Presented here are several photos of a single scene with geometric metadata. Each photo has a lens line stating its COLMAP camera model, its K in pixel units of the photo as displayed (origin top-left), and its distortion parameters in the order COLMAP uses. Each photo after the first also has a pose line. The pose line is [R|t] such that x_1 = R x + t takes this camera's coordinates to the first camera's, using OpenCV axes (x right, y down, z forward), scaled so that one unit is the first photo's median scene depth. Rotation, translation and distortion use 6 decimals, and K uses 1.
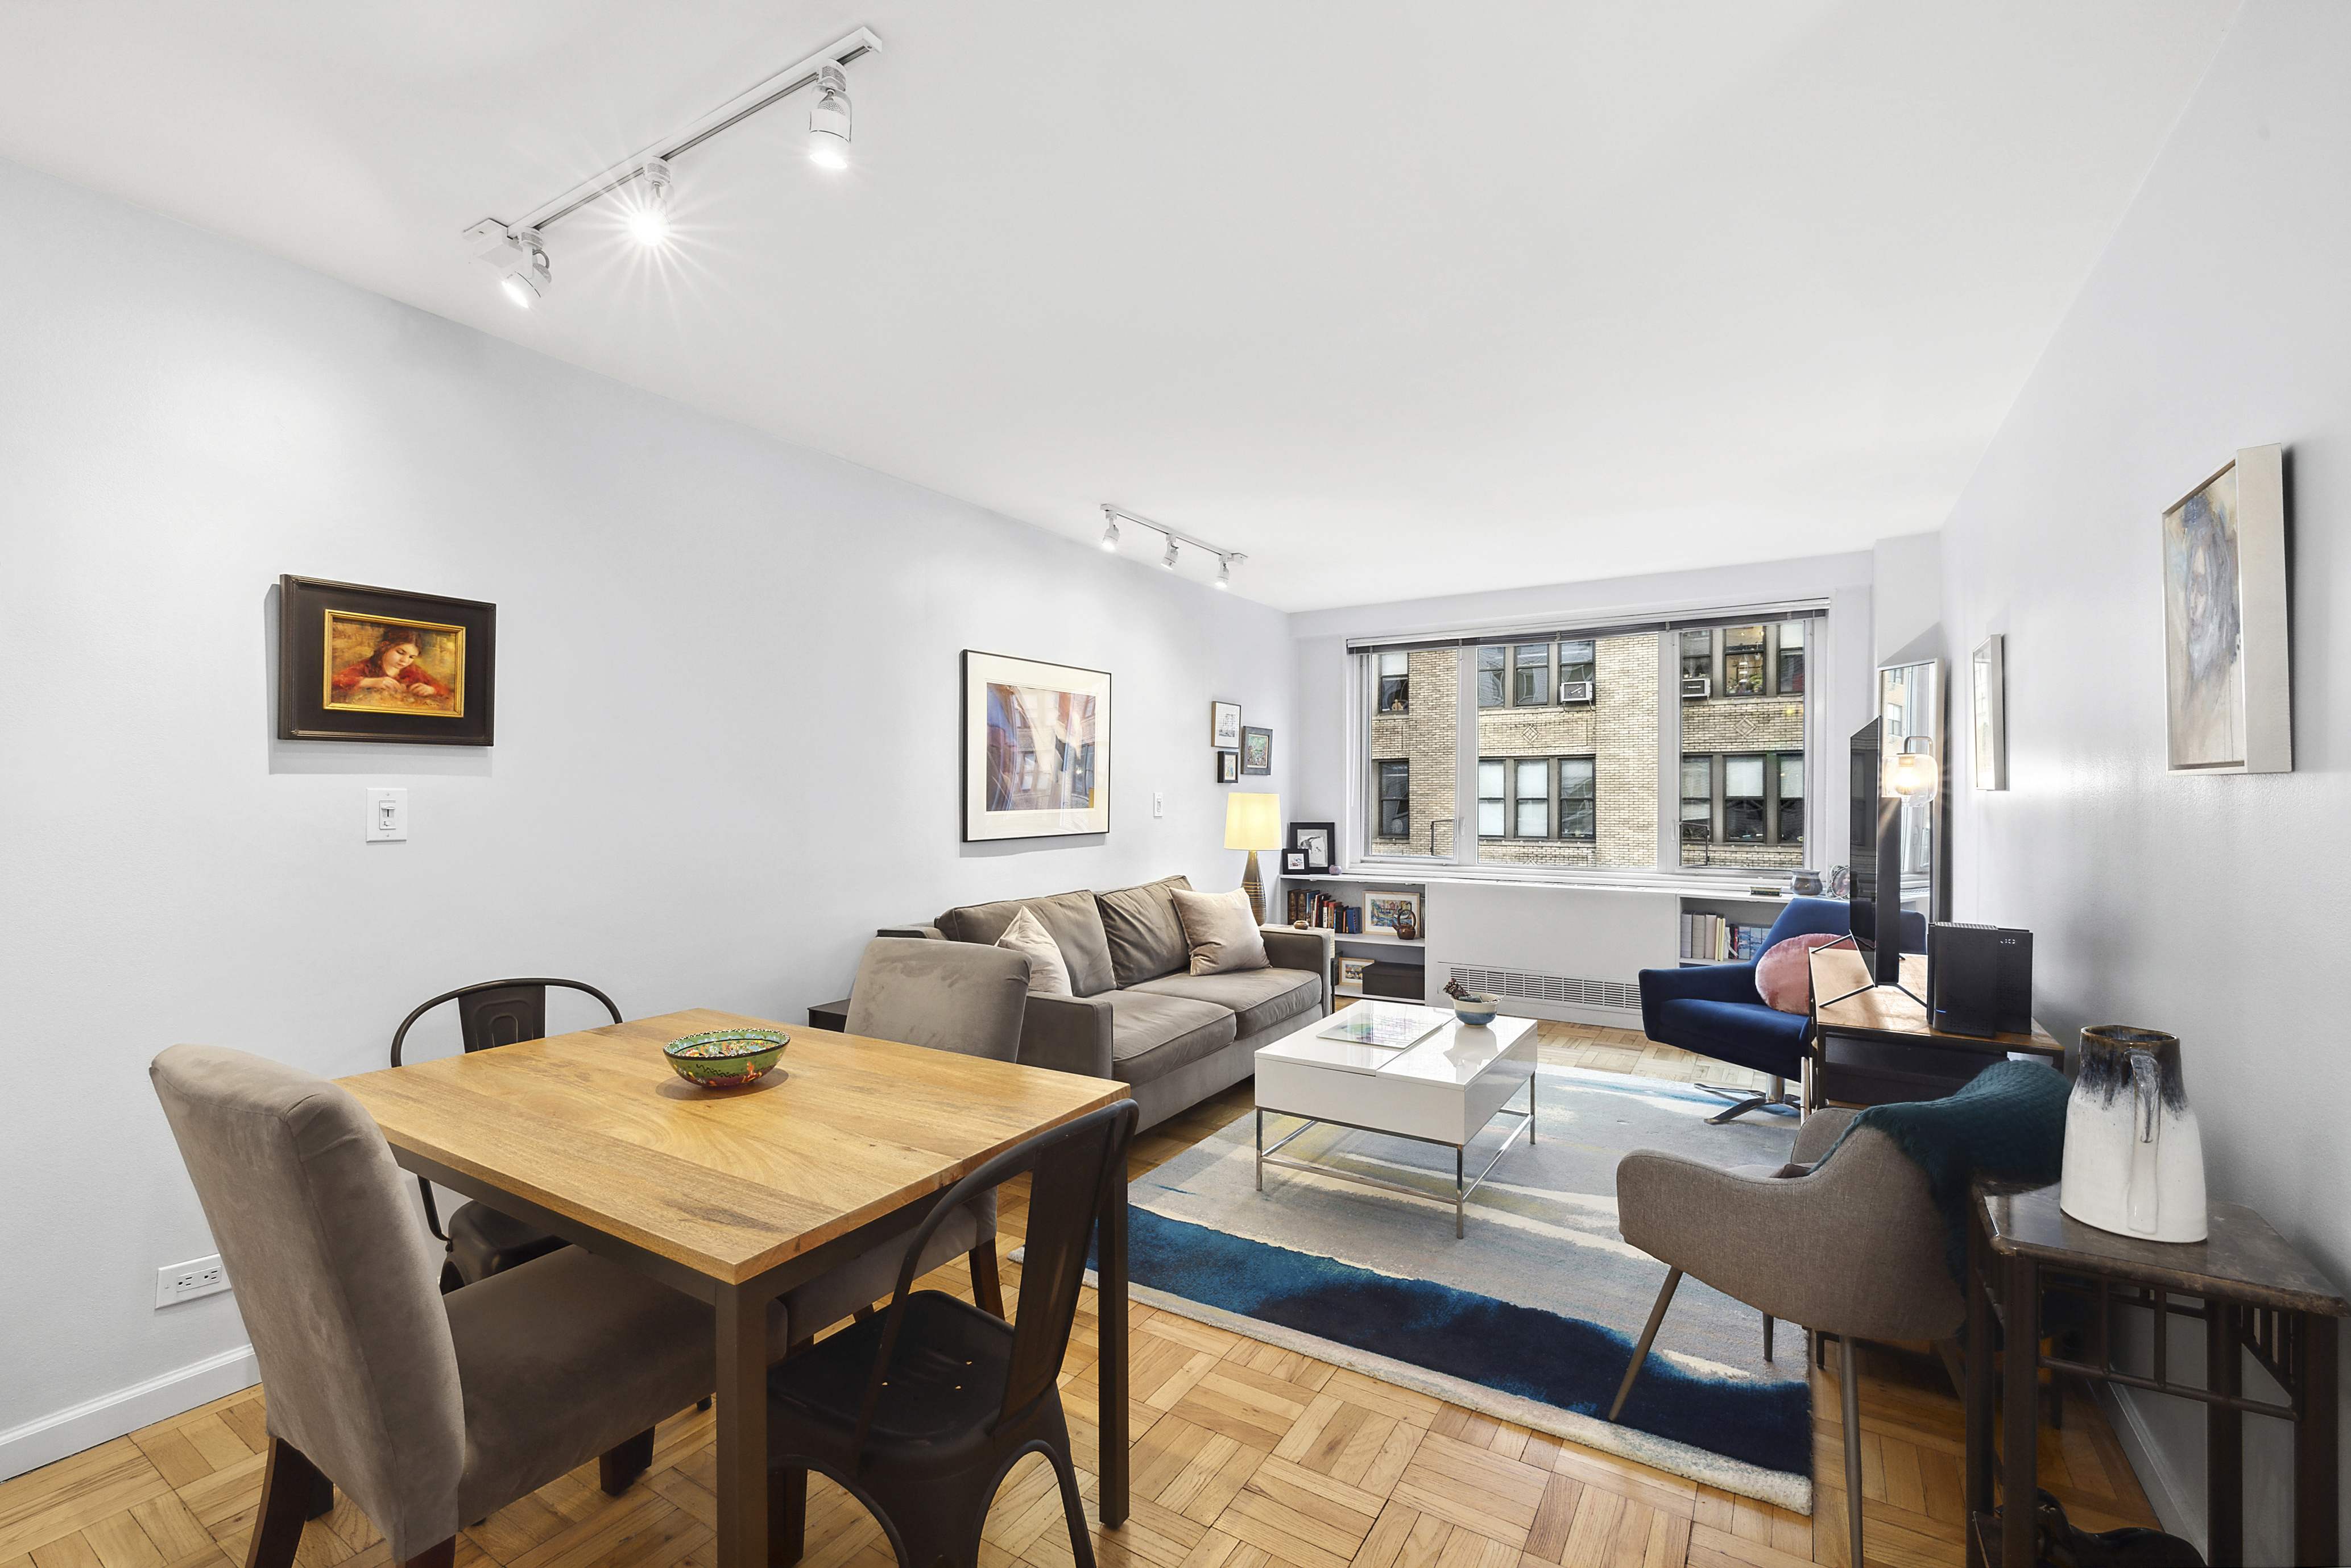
lens RADIAL K [[993.3, 0, 1171.4], [0, 993.3, 770.2], [0, 0, 1]] dist [-0.000228, 0.000010]
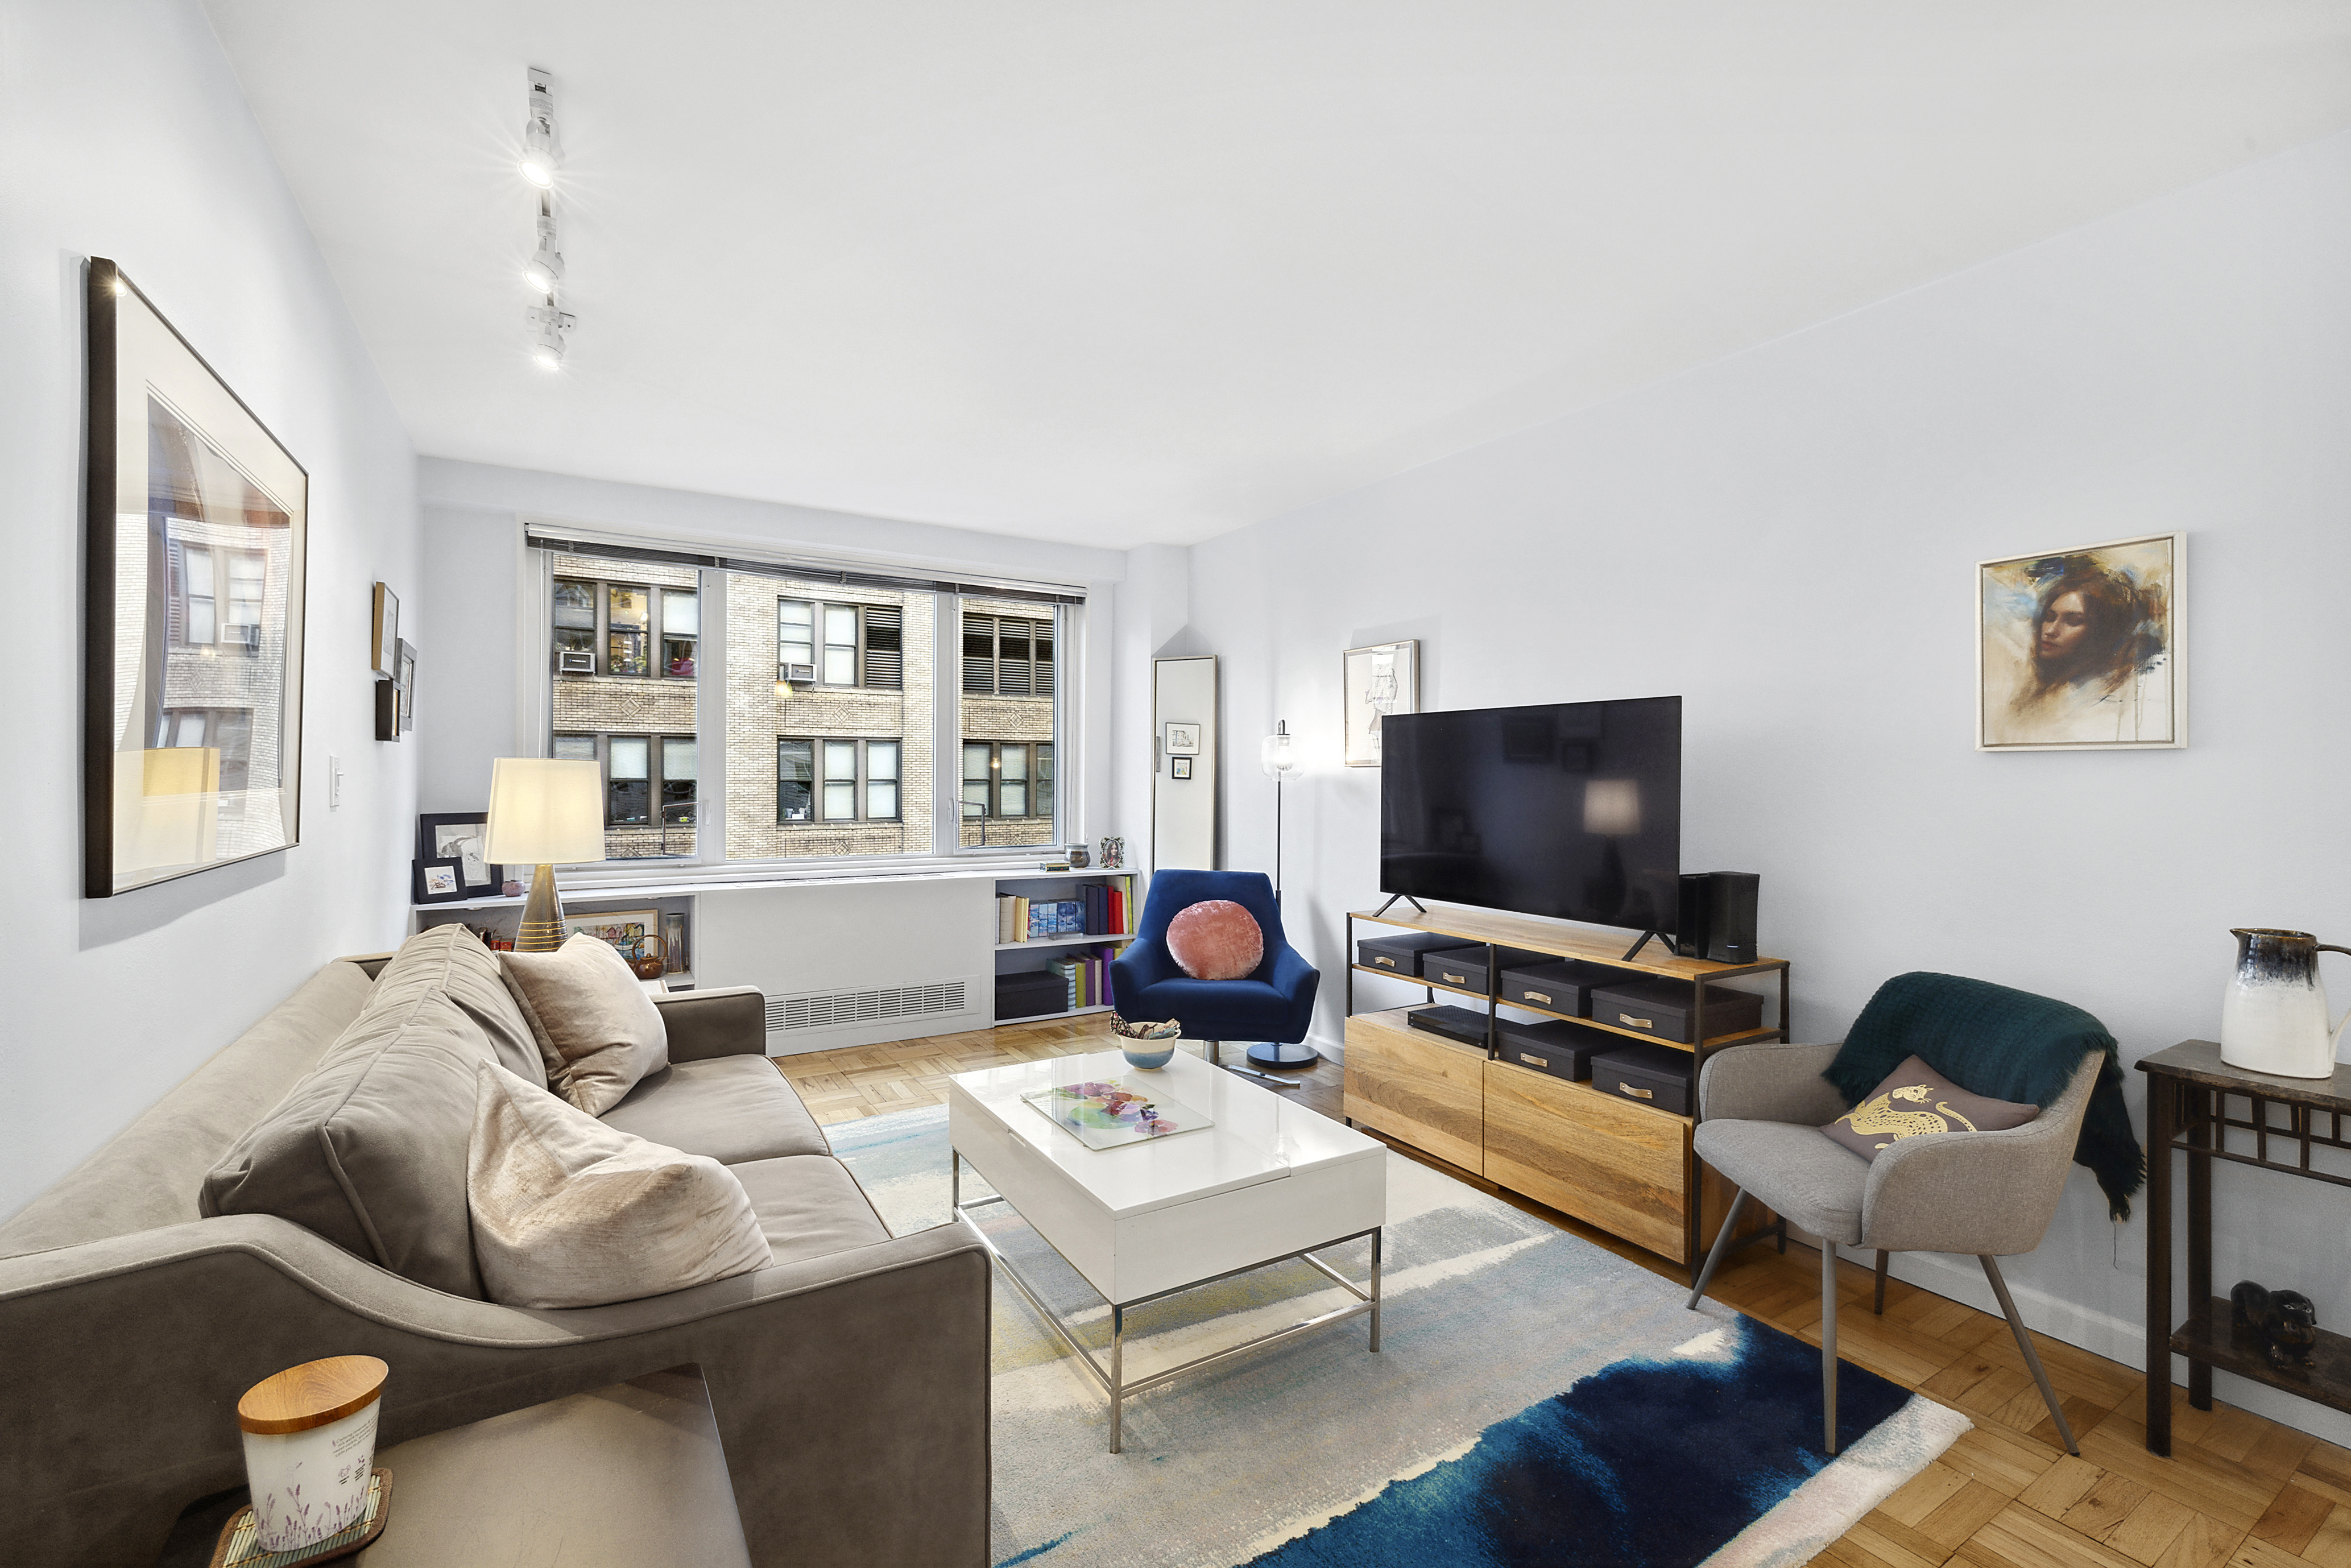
lens RADIAL K [[993.3, 0, 1171.4], [0, 993.3, 770.2], [0, 0, 1]] dist [-0.000228, 0.000010]
pose [[0.463126, 0.010316, 0.886232, -0.495356], [-0.025286, 0.999679, 0.001577, 0.038593], [-0.885932, -0.023140, 0.463238, 0.877697]]
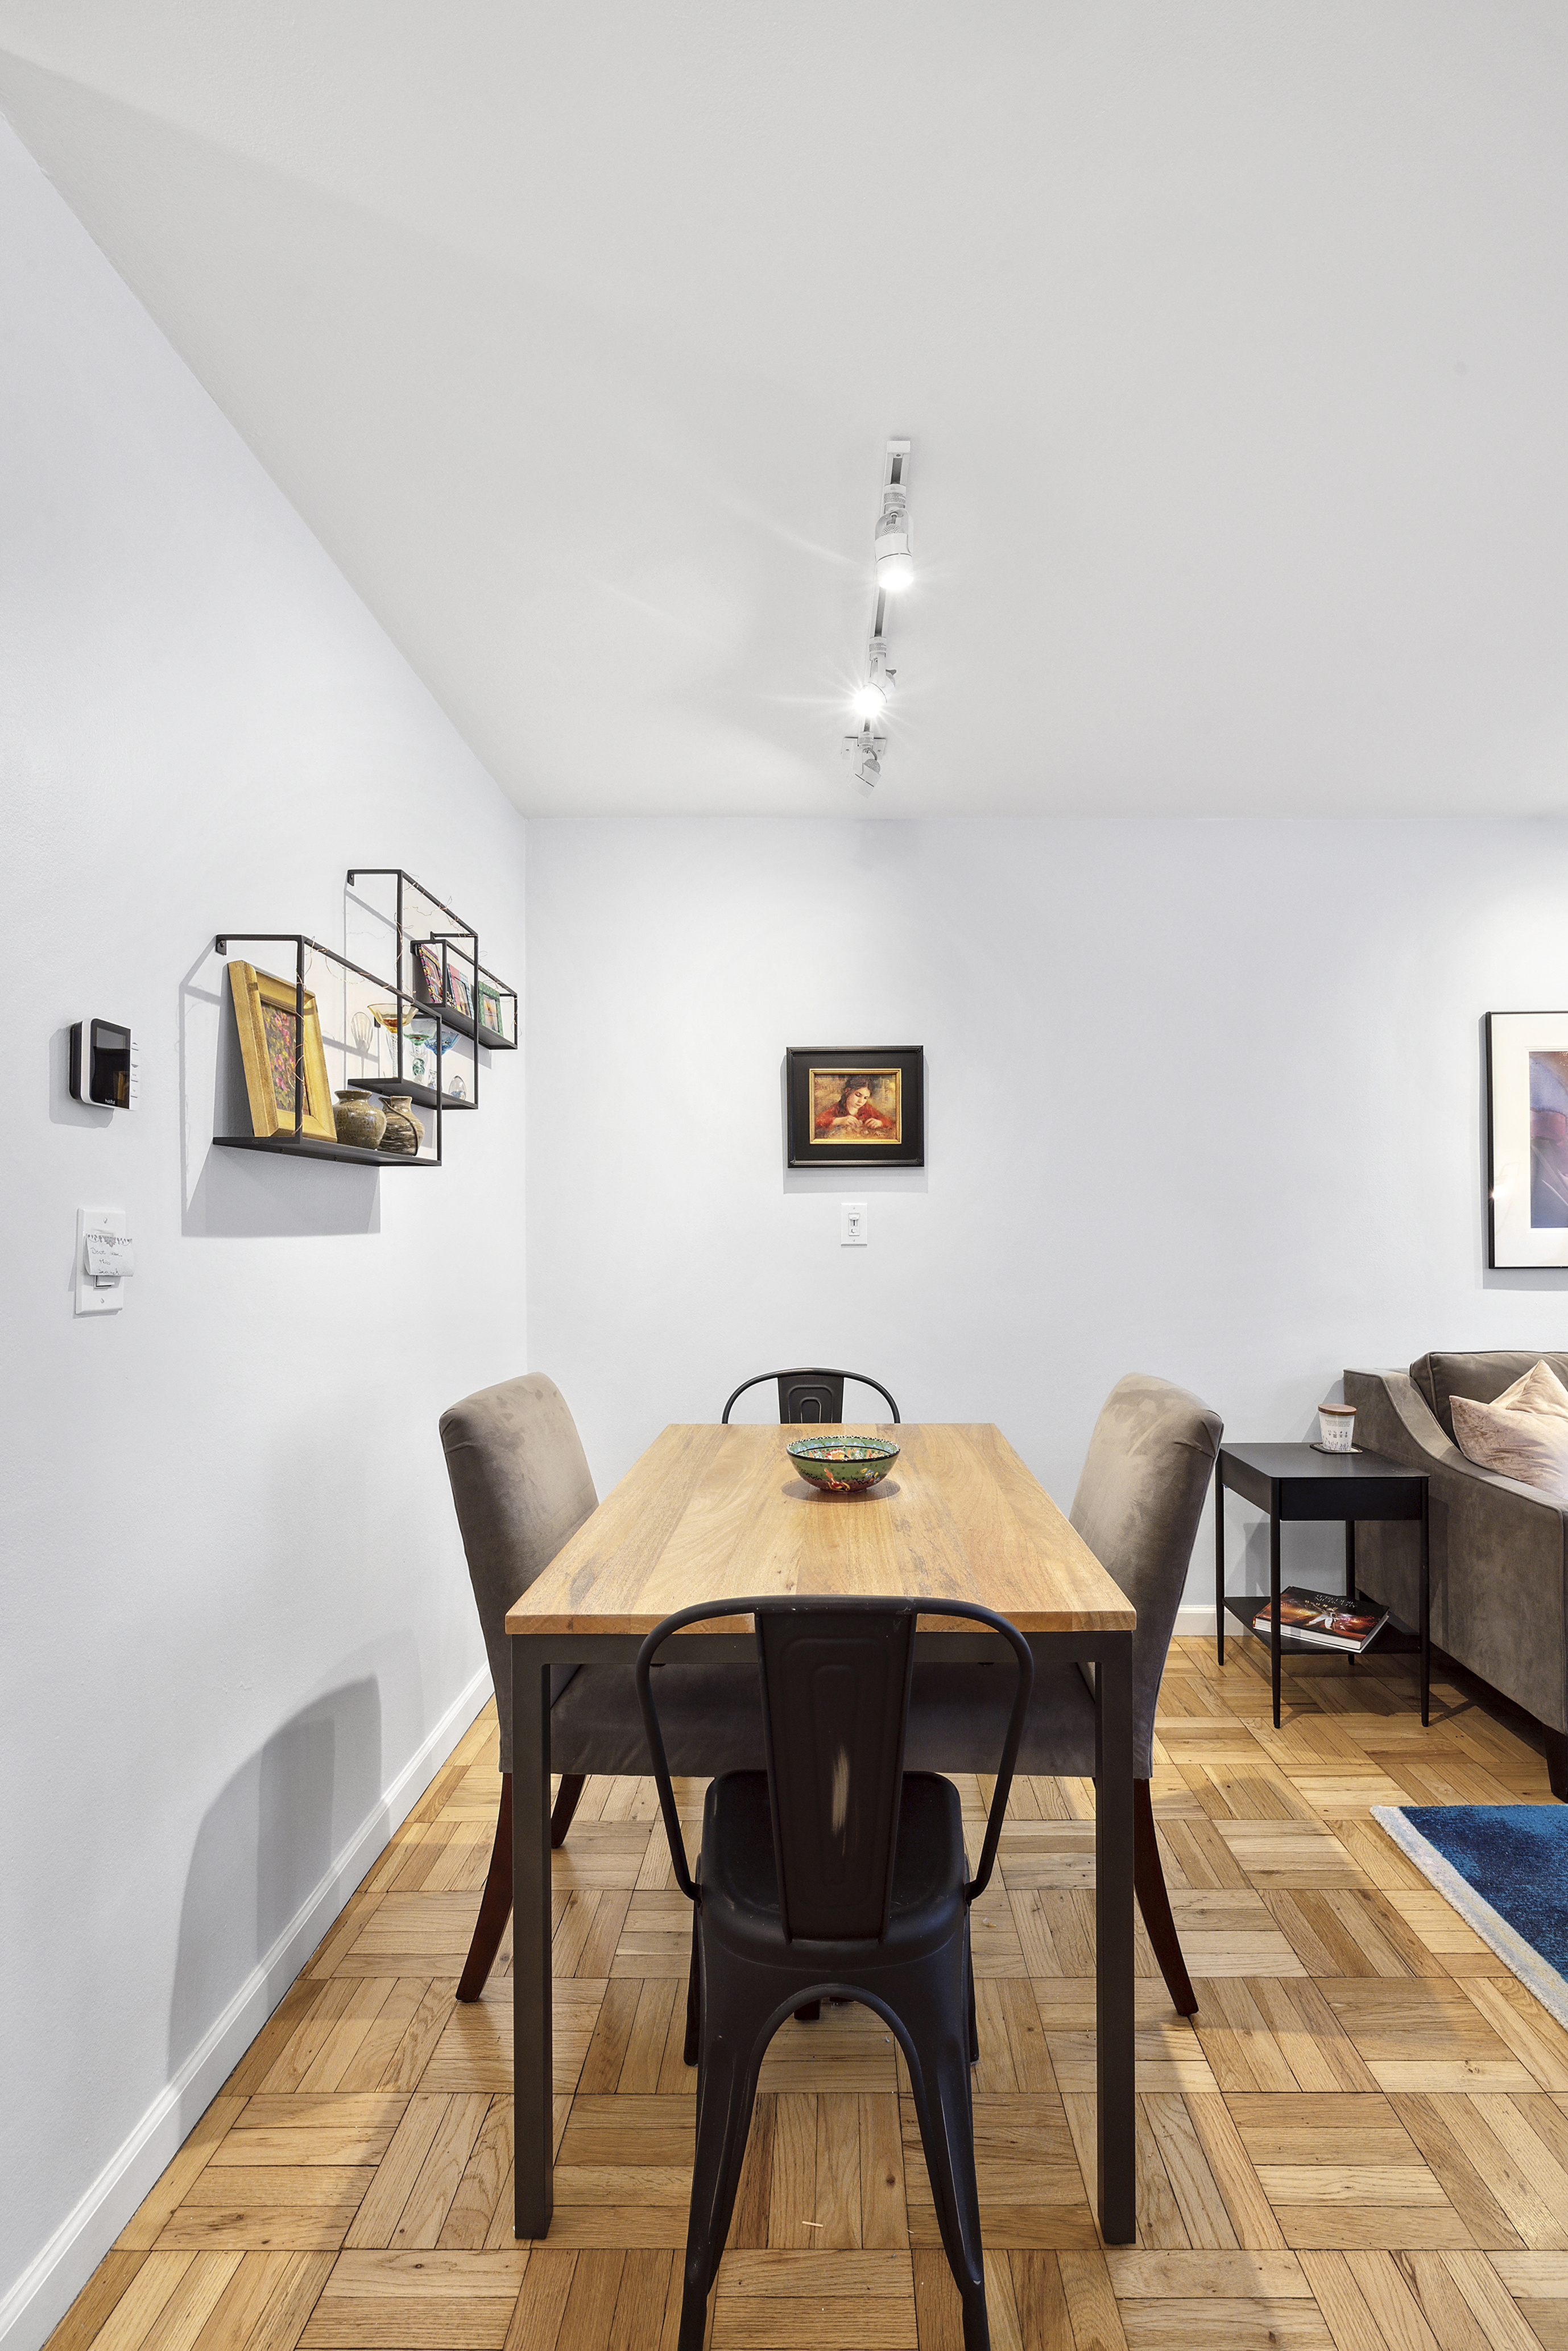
lens RADIAL K [[1089.0, 0, 783.7], [0, 1089.0, 1190.8], [0, 0, 1]] dist [-0.001707, -0.000315]
pose [[0.536512, 0.004006, -0.843883, 0.305476], [0.025738, 0.999446, 0.021108, -0.026982], [0.843500, -0.033045, 0.536112, 0.164412]]
